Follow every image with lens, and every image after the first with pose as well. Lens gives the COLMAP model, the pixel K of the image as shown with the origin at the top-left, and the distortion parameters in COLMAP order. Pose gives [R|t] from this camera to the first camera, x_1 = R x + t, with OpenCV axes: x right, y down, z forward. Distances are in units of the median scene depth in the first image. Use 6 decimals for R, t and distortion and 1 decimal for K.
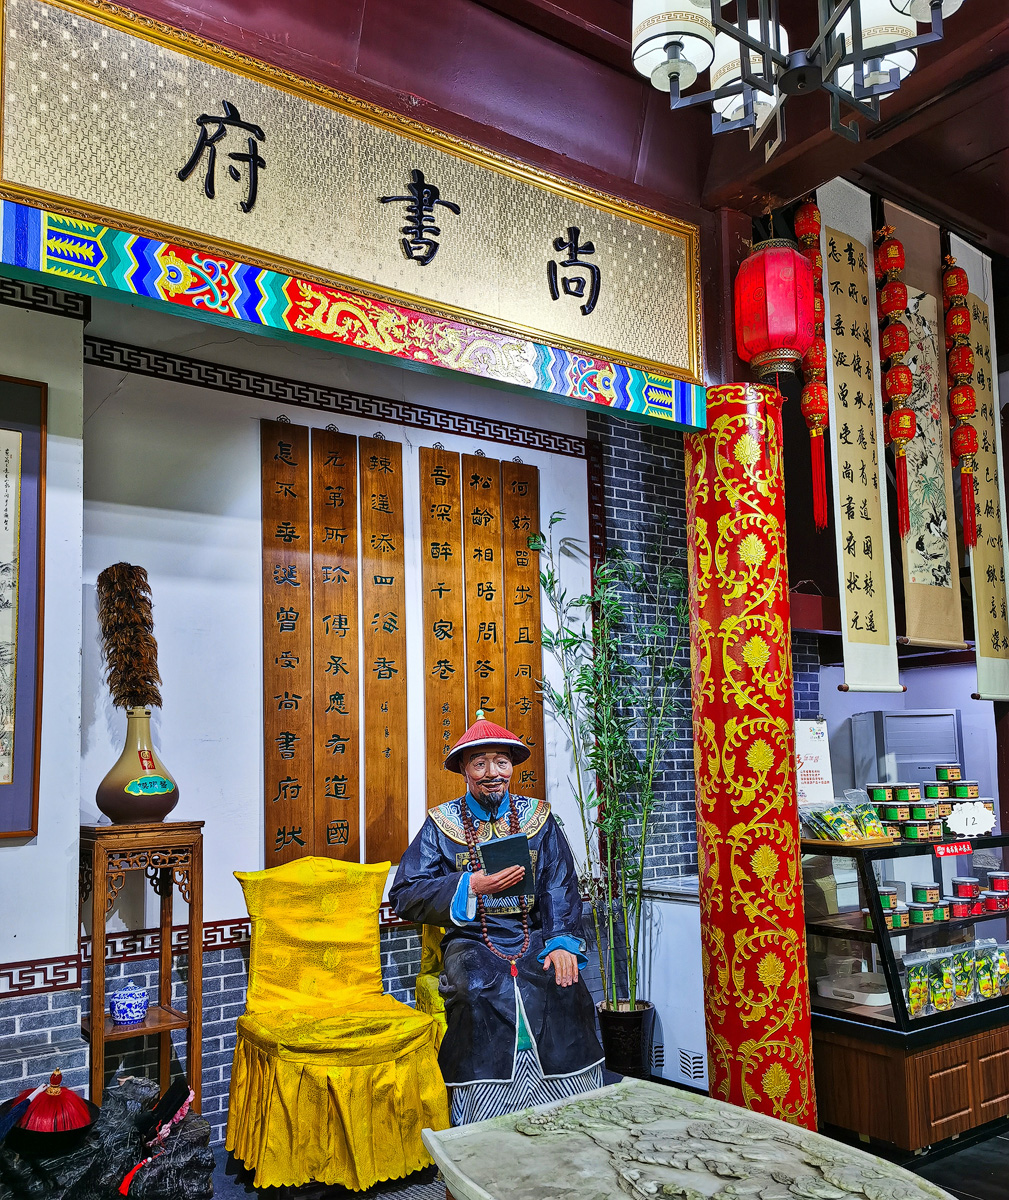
lens RADIAL K [[1044.6, 0, 503.7], [0, 1044.6, 673.3], [0, 0, 1]] dist [0.067046, -0.053989]
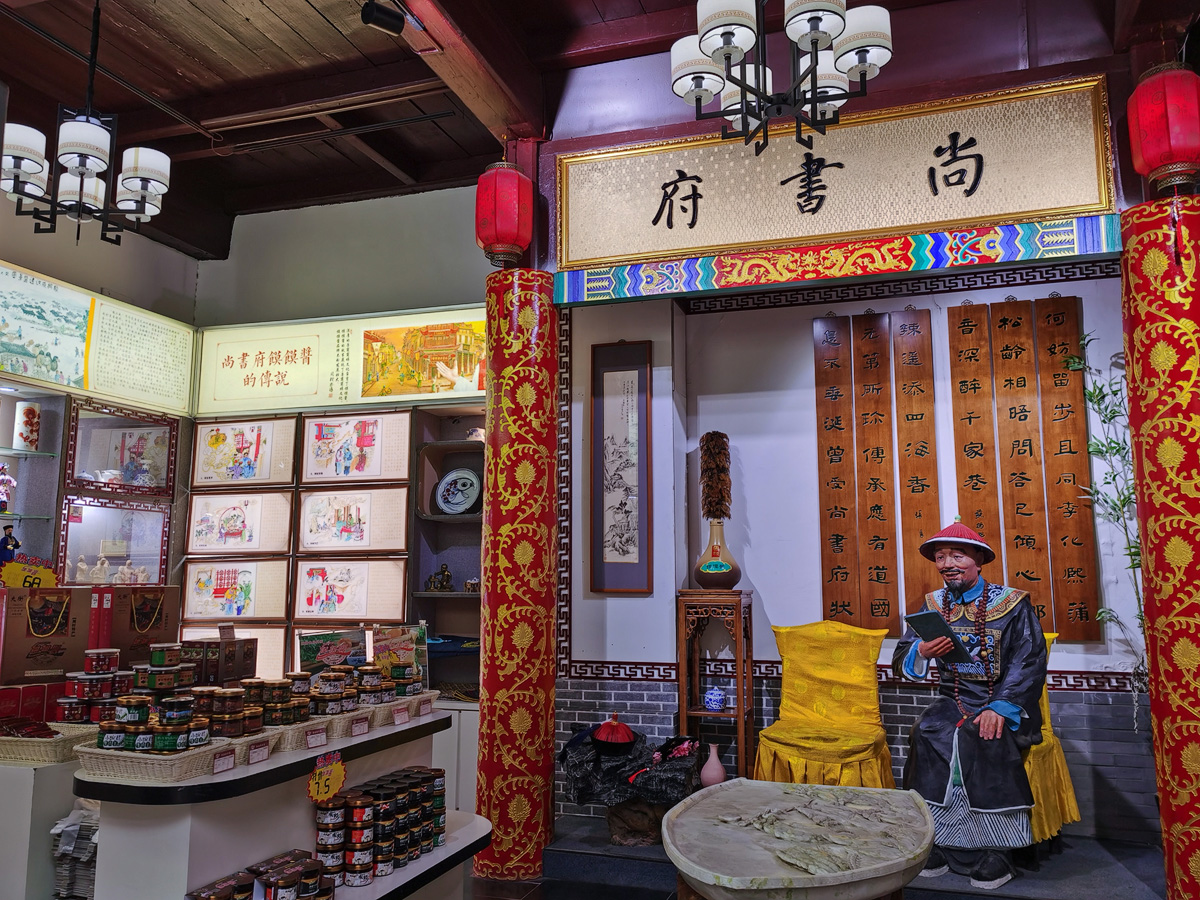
lens RADIAL K [[950.7, 0, 600.0], [0, 950.7, 450.0], [0, 0, 1]] dist [0.036956, -0.007728]
pose [[0.600927, -0.082546, -0.795030, 0.667625], [0.049168, 0.996587, -0.066310, 0.012898], [0.797791, 0.000757, 0.602934, -0.034324]]
